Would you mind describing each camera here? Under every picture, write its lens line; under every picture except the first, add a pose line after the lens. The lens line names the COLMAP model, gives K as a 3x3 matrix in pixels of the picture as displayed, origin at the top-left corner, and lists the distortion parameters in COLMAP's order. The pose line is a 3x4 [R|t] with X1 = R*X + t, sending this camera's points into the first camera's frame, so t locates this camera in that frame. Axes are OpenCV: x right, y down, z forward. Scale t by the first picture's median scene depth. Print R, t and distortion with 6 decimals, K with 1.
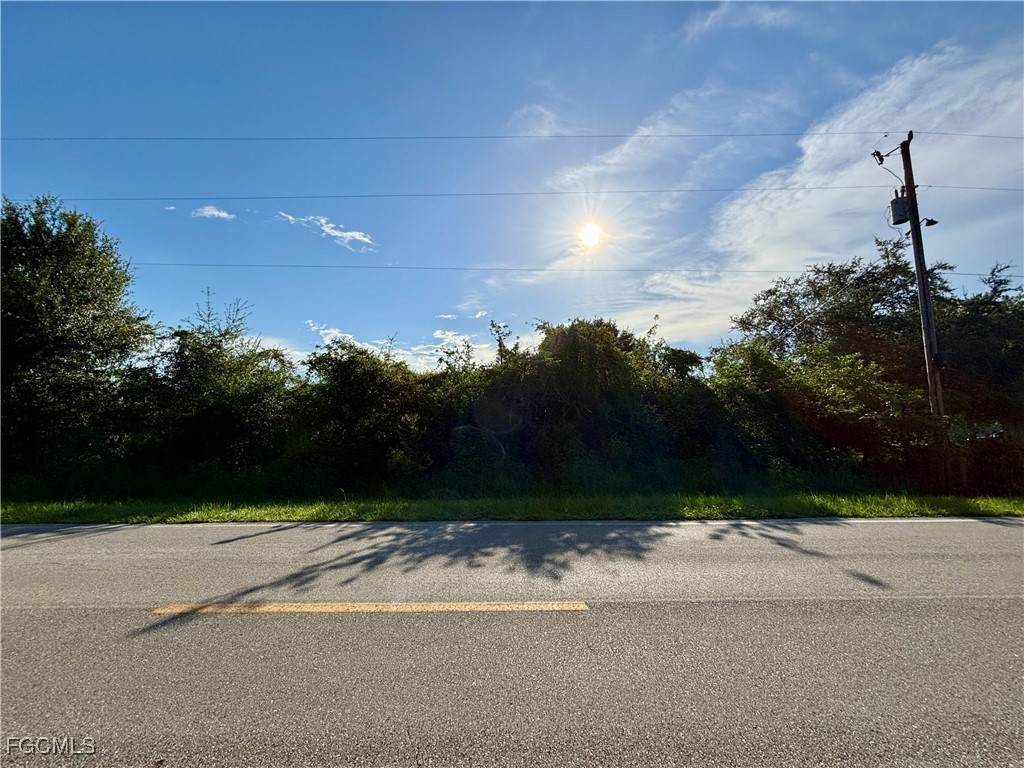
lens RADIAL K [[410.6, 0, 512.0], [0, 410.6, 384.0], [0, 0, 1]] dist [-0.003682, 0.000760]
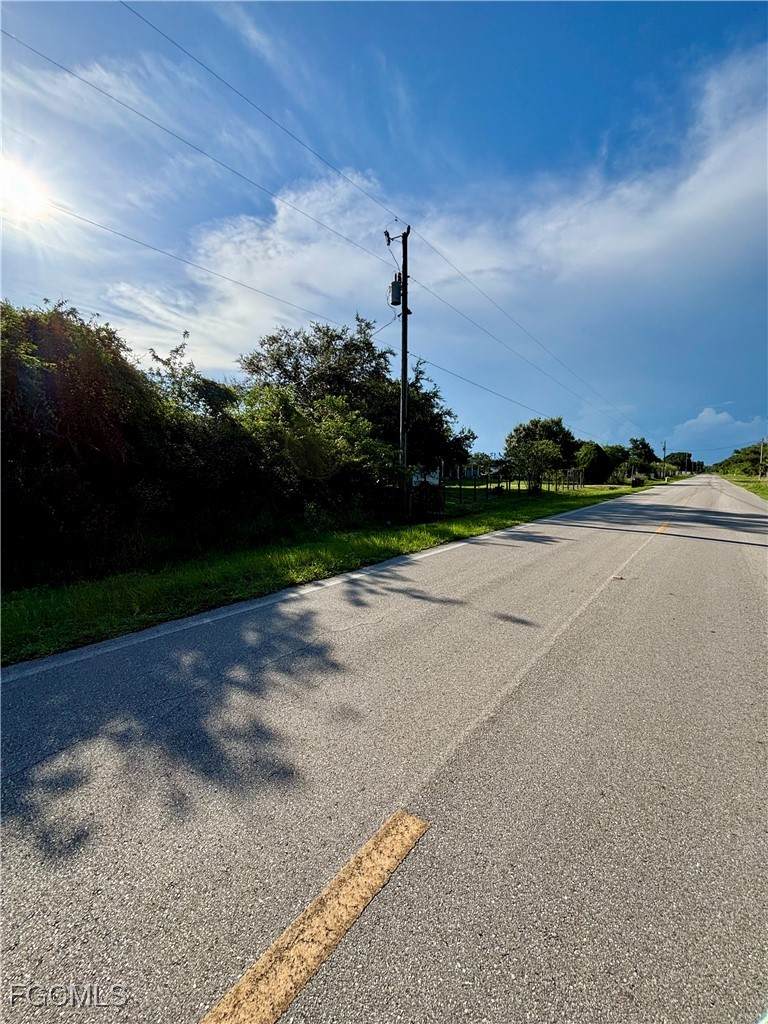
lens RADIAL K [[410.6, 0, 384.0], [0, 410.6, 512.0], [0, 0, 1]] dist [-0.003682, 0.000760]
pose [[0.621901, -0.071240, 0.779849, -0.036046], [-0.094158, 0.981826, 0.164779, 0.006694], [-0.777415, -0.175905, 0.603891, 0.111900]]
